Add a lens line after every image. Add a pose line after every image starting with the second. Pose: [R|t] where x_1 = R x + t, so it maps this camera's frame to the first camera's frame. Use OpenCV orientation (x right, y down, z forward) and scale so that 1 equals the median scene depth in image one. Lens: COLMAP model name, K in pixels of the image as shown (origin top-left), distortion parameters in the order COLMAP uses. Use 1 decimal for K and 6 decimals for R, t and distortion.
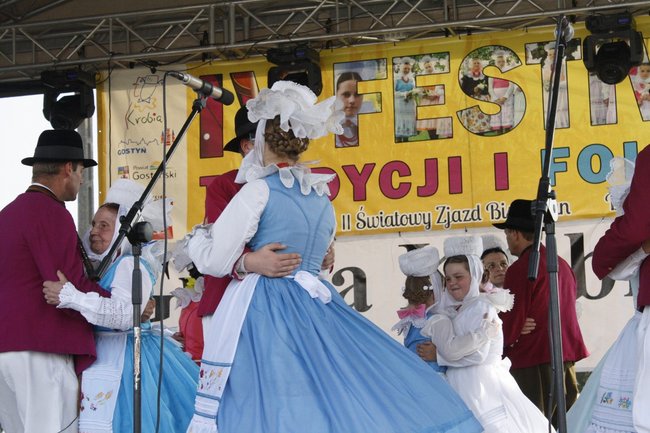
lens RADIAL K [[1569.1, 0, 339.7], [0, 1569.1, 231.2], [0, 0, 1]] dist [0.074919, 0.000000]
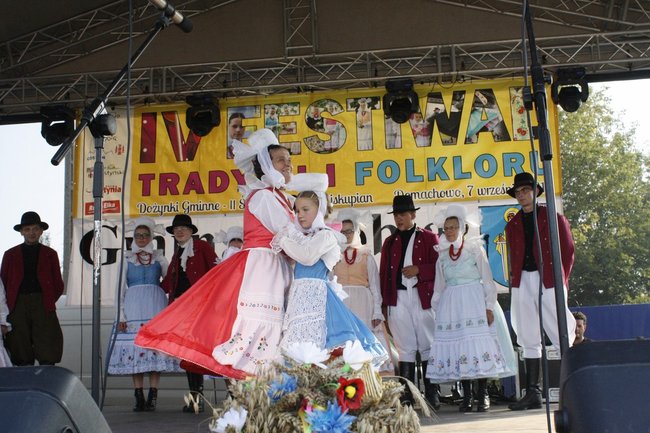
lens RADIAL K [[804.2, 0, 337.4], [0, 804.2, 234.4], [0, 0, 1]] dist [-0.071014, 0.000000]
pose [[0.986821, 0.021680, 0.160354, -0.021983], [-0.019000, 0.999653, -0.018224, 0.037133], [-0.160694, 0.014937, 0.986891, 0.176627]]
